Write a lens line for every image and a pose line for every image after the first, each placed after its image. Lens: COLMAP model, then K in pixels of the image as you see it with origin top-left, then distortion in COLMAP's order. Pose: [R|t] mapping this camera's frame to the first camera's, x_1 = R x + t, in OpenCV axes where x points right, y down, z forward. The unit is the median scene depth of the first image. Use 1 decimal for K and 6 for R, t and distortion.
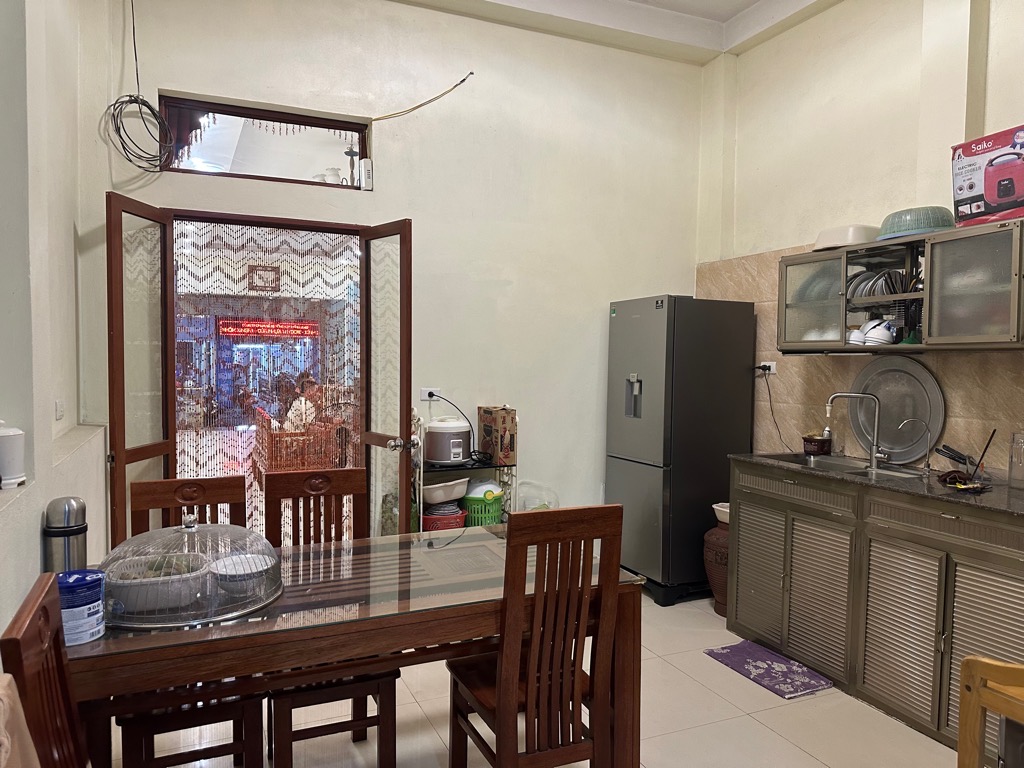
lens RADIAL K [[716.6, 0, 510.9], [0, 716.6, 381.9], [0, 0, 1]] dist [0.077853, -0.115032]
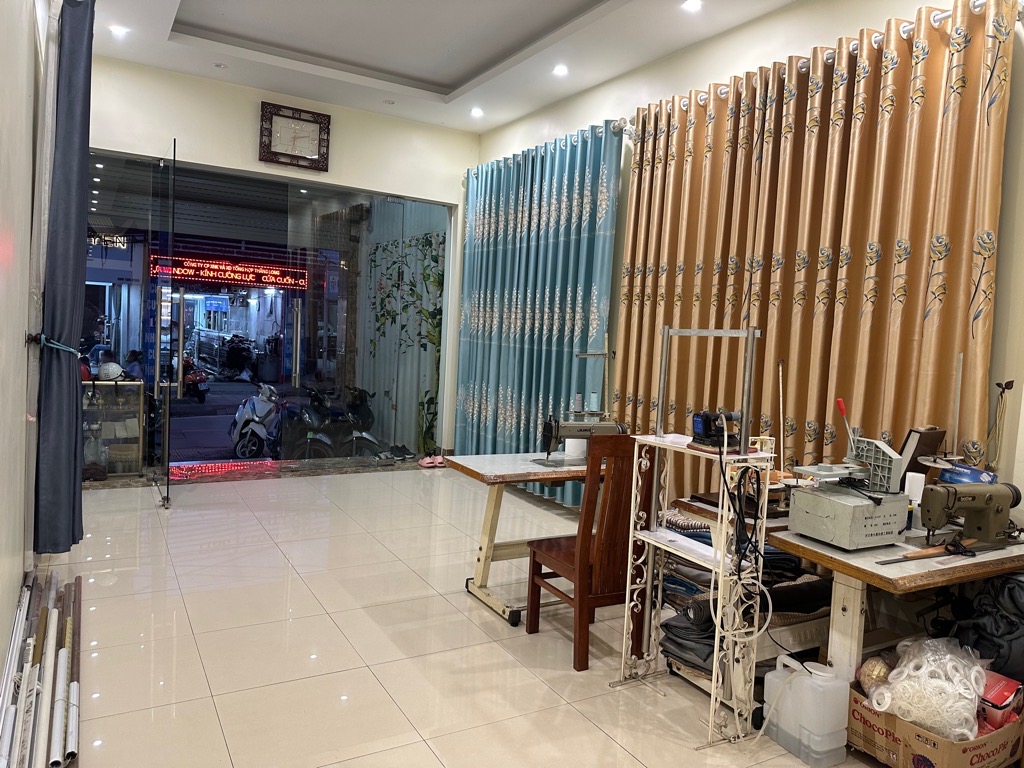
lens RADIAL K [[716.6, 0, 510.9], [0, 716.6, 381.9], [0, 0, 1]] dist [0.077853, -0.115032]
pose [[0.993546, 0.039830, 0.106206, -0.129169], [-0.044573, 0.998095, 0.042665, -0.009908], [-0.104305, -0.047123, 0.993428, 0.277357]]
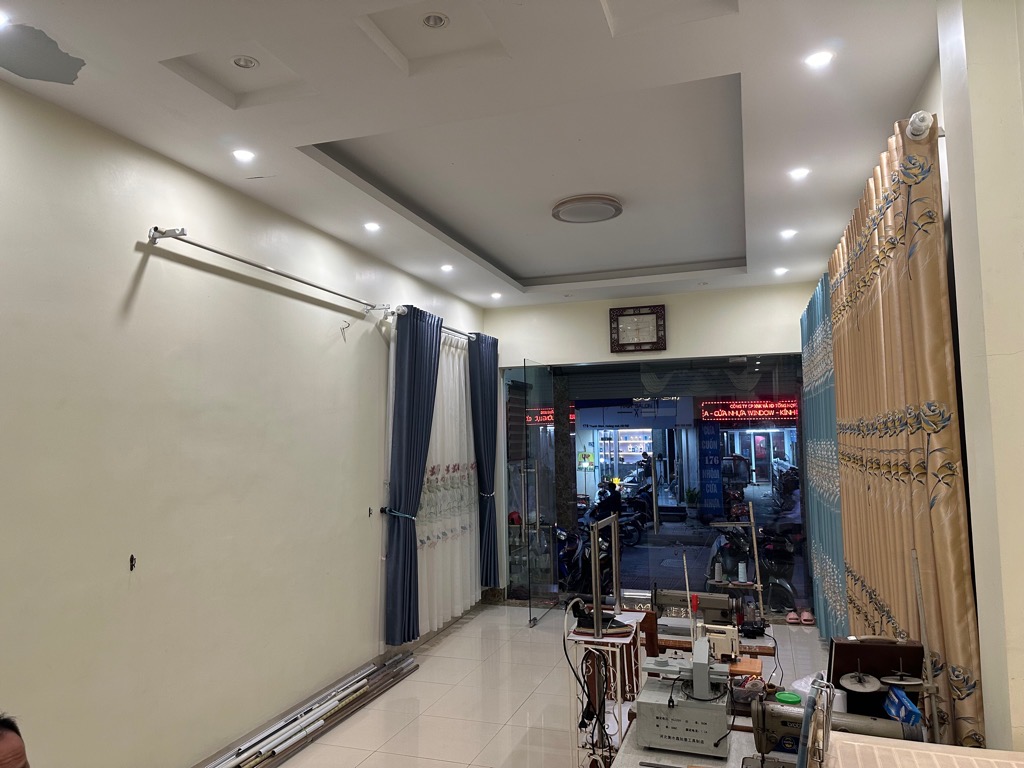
lens RADIAL K [[716.6, 0, 510.9], [0, 716.6, 381.9], [0, 0, 1]] dist [0.077853, -0.115032]
pose [[0.739764, -0.067536, -0.669468, -0.026557], [-0.004300, 0.994455, -0.105072, -0.023658], [0.672852, 0.080607, 0.735372, 0.277146]]
